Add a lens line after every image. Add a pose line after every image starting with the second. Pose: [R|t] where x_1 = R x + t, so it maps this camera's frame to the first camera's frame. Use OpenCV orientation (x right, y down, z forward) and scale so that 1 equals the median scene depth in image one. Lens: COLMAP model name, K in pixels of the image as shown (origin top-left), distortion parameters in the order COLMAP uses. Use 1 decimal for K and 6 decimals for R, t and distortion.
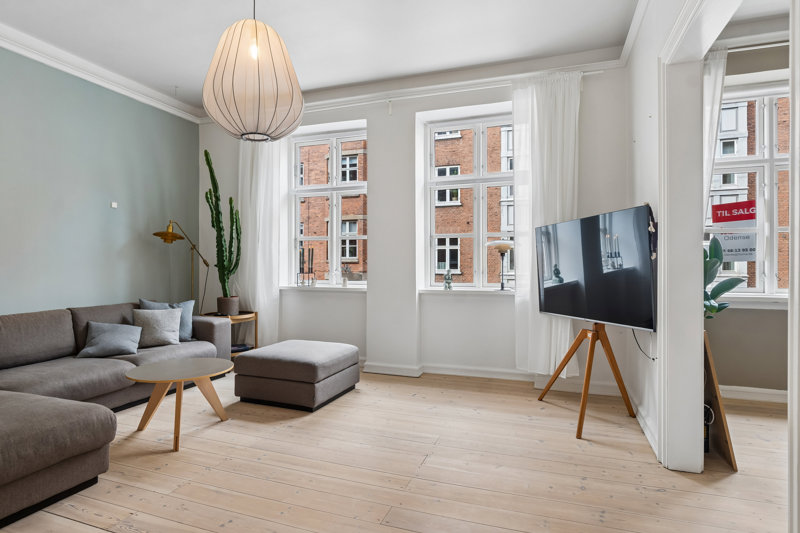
lens RADIAL K [[454.2, 0, 395.4], [0, 454.2, 259.8], [0, 0, 1]] dist [0.006686, 0.002687]
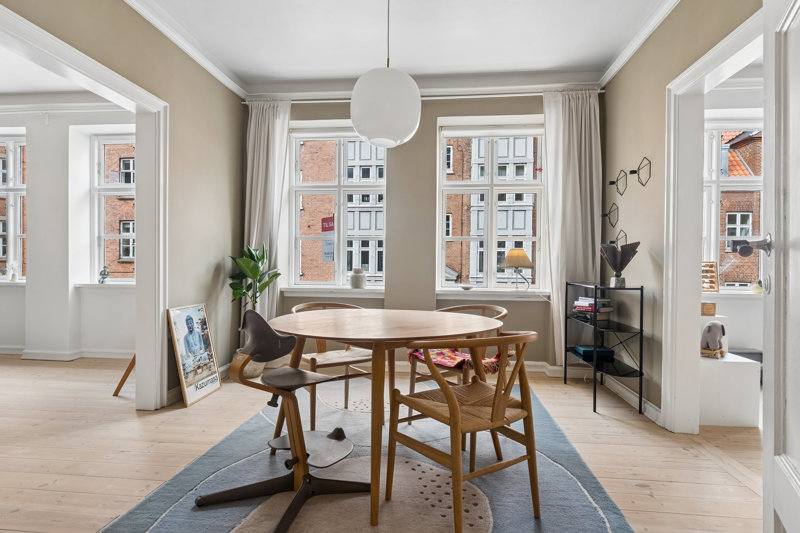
lens RADIAL K [[435.5, 0, 401.9], [0, 435.5, 270.0], [0, 0, 1]] dist [0.004996, -0.000398]
pose [[0.968507, 0.004323, 0.248947, 0.538997], [-0.009221, 0.999786, 0.018511, 0.004289], [-0.248814, -0.020224, 0.968340, -0.237901]]
